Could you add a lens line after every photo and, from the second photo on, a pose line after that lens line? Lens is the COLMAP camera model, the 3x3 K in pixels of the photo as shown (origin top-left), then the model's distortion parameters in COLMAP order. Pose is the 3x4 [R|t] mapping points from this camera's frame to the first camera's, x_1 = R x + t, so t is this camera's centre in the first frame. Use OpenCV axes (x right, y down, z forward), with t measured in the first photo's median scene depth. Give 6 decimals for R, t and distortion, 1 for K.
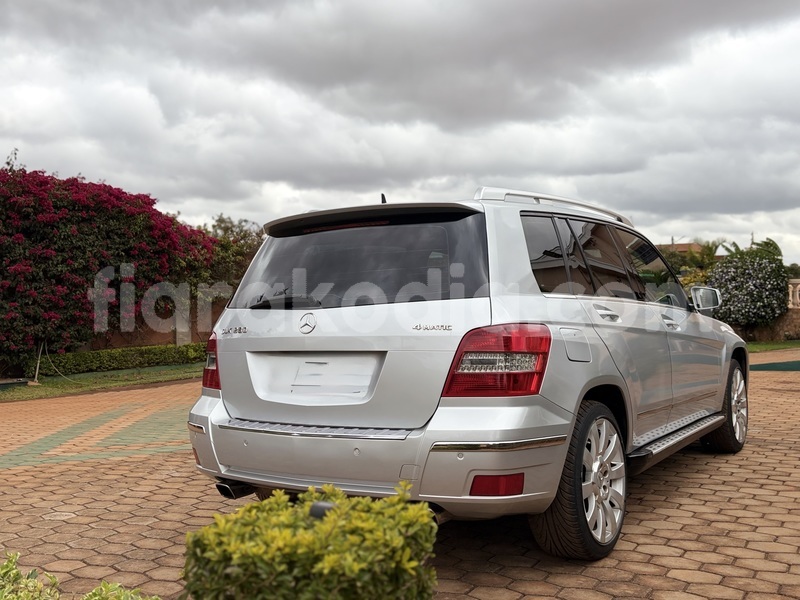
lens RADIAL K [[802.4, 0, 402.1], [0, 802.4, 301.9], [0, 0, 1]] dist [-0.006167, 0.000000]
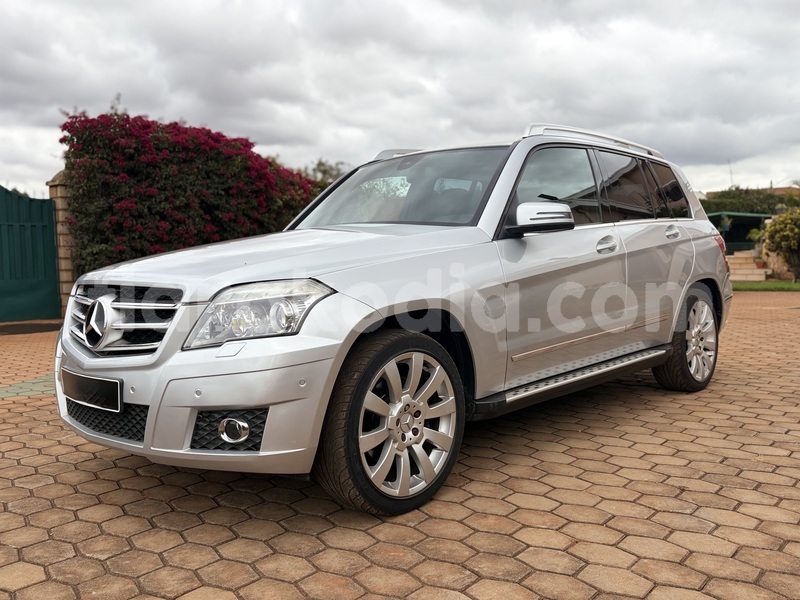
lens RADIAL K [[676.2, 0, 401.9], [0, 676.2, 297.6], [0, 0, 1]] dist [-0.008146, -0.019050]
pose [[0.984512, 0.018232, -0.174367, 0.055780], [-0.005547, 0.997319, 0.072961, 0.013794], [0.175230, -0.070864, 0.981974, 0.139035]]
